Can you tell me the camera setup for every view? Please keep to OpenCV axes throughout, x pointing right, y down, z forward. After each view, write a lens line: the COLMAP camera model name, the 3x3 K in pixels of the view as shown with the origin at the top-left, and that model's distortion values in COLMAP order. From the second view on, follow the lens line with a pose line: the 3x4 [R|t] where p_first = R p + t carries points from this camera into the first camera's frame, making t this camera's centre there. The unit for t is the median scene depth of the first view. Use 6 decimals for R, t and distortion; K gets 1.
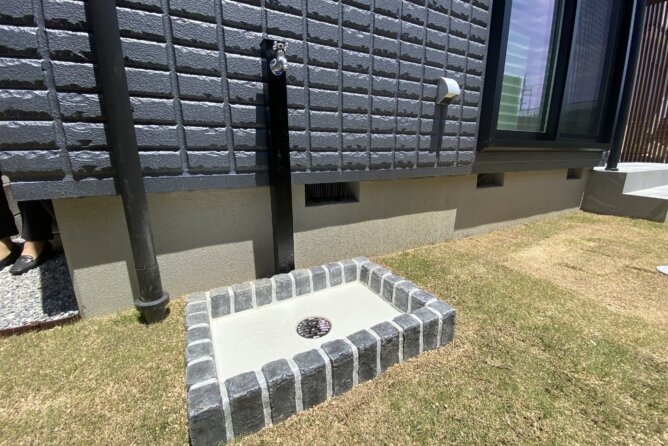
lens RADIAL K [[273.9, 0, 334.0], [0, 273.9, 223.0], [0, 0, 1]] dist [0.008871, -0.013355]
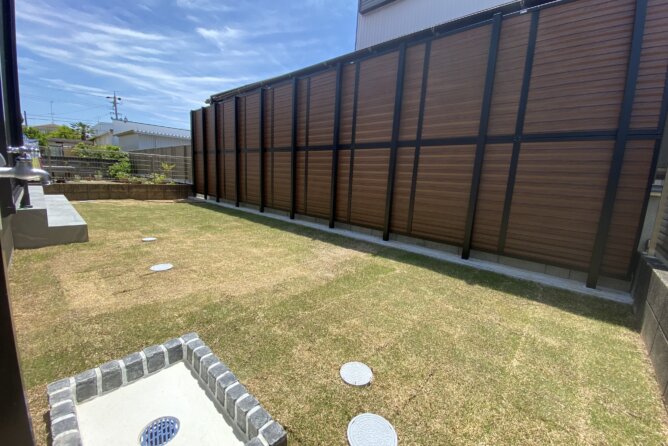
lens RADIAL K [[273.9, 0, 334.0], [0, 273.9, 223.0], [0, 0, 1]] dist [0.008871, -0.013355]
pose [[-0.332713, -0.181141, 0.925467, -0.901330], [0.180315, 0.951051, 0.250973, -0.412423], [-0.925629, 0.250378, -0.283765, 0.406185]]
